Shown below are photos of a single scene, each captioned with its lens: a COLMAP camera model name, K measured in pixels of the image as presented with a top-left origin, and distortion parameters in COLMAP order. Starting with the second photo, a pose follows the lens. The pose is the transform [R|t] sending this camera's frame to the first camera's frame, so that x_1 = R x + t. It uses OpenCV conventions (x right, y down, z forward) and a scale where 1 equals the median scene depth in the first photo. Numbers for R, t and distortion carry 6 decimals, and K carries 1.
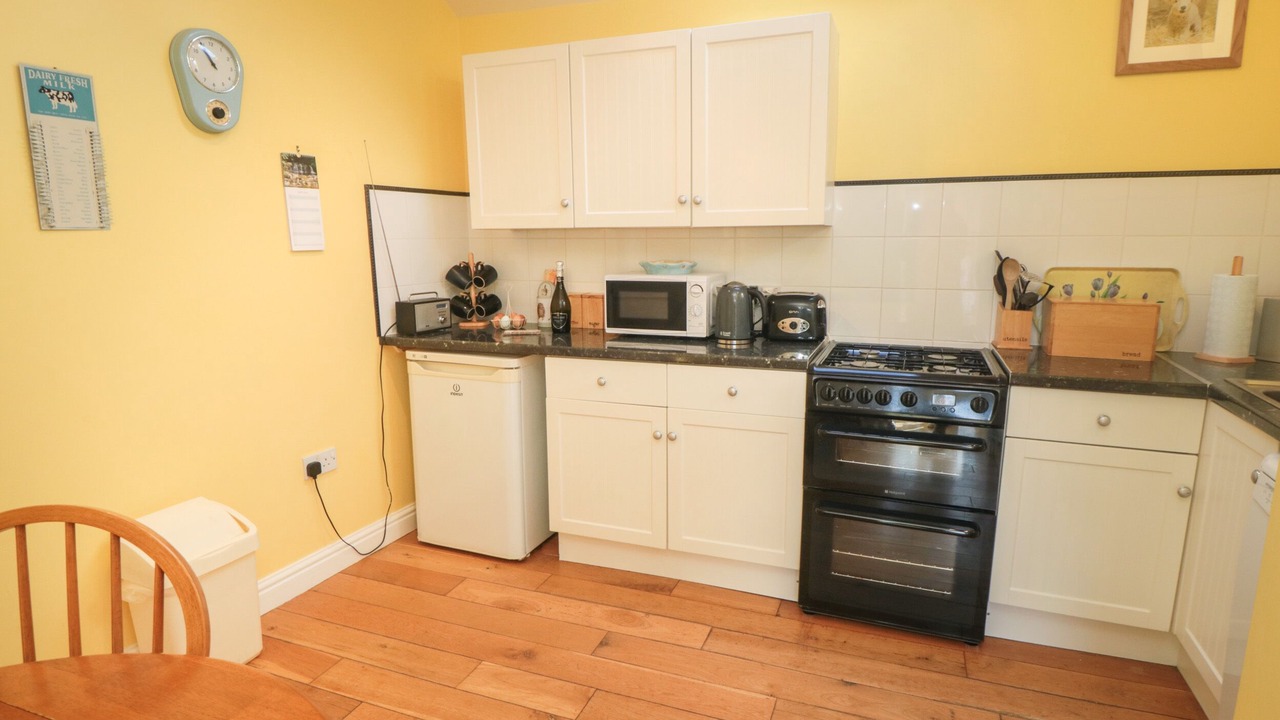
lens RADIAL K [[669.3, 0, 657.2], [0, 669.3, 357.9], [0, 0, 1]] dist [-0.001472, -0.016427]
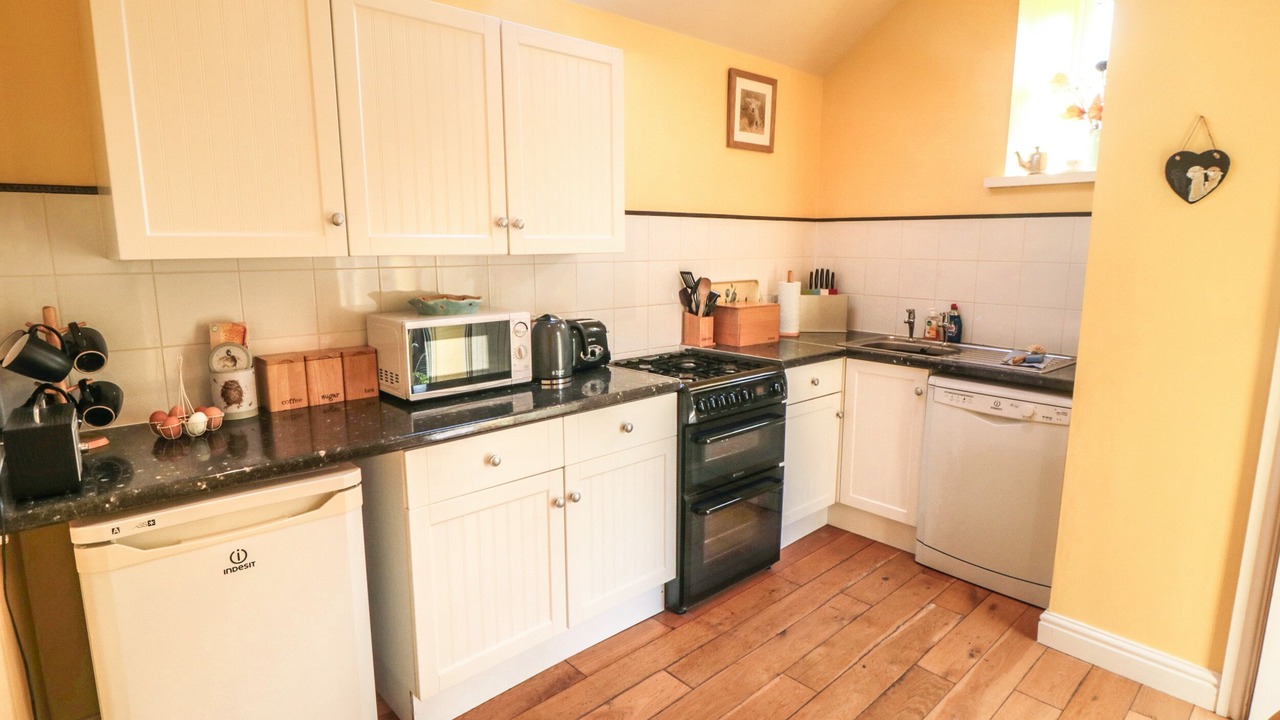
lens RADIAL K [[669.3, 0, 657.2], [0, 669.3, 357.9], [0, 0, 1]] dist [-0.001472, -0.016427]
pose [[0.438825, -0.145642, 0.886691, -0.698554], [0.156391, 0.984096, 0.084243, -0.121188], [-0.884859, 0.101703, 0.454623, 0.512820]]
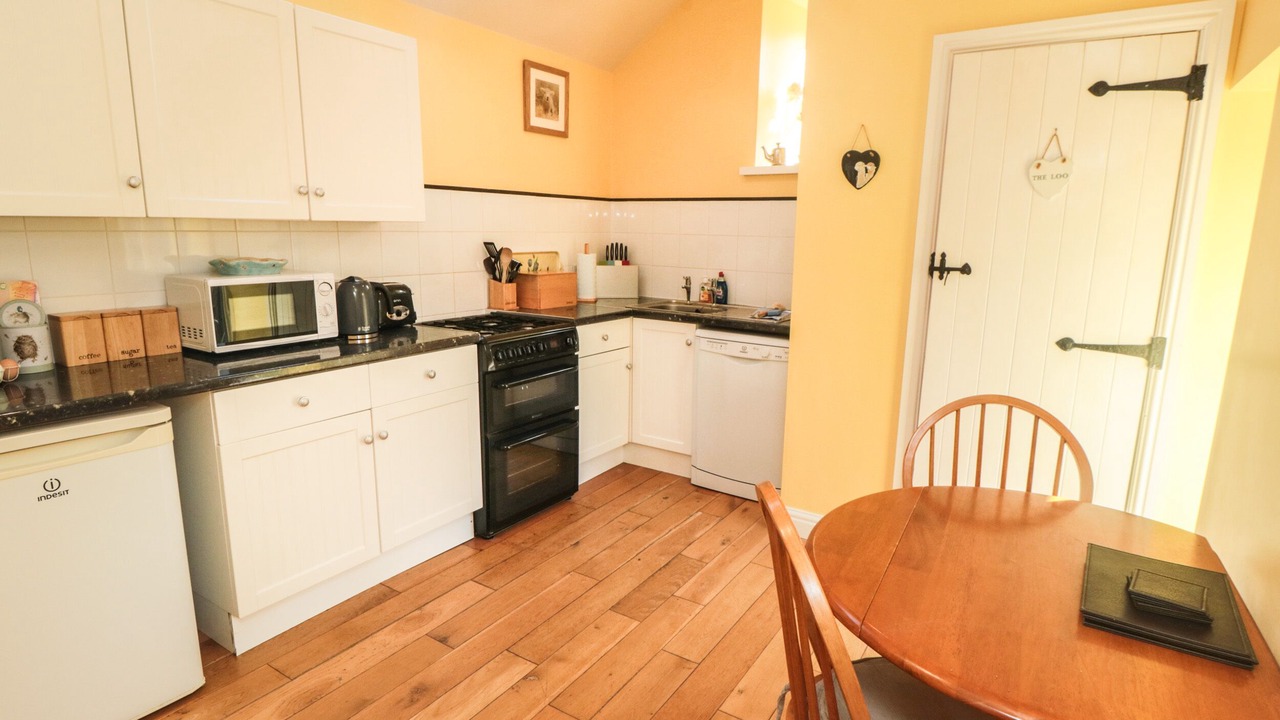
lens RADIAL K [[663.3, 0, 661.1], [0, 663.3, 357.3], [0, 0, 1]] dist [0.000021, -0.015605]
pose [[0.199307, -0.177670, 0.963696, -0.846726], [0.157118, 0.976497, 0.147536, -0.077063], [-0.967259, 0.122009, 0.222538, 0.387475]]
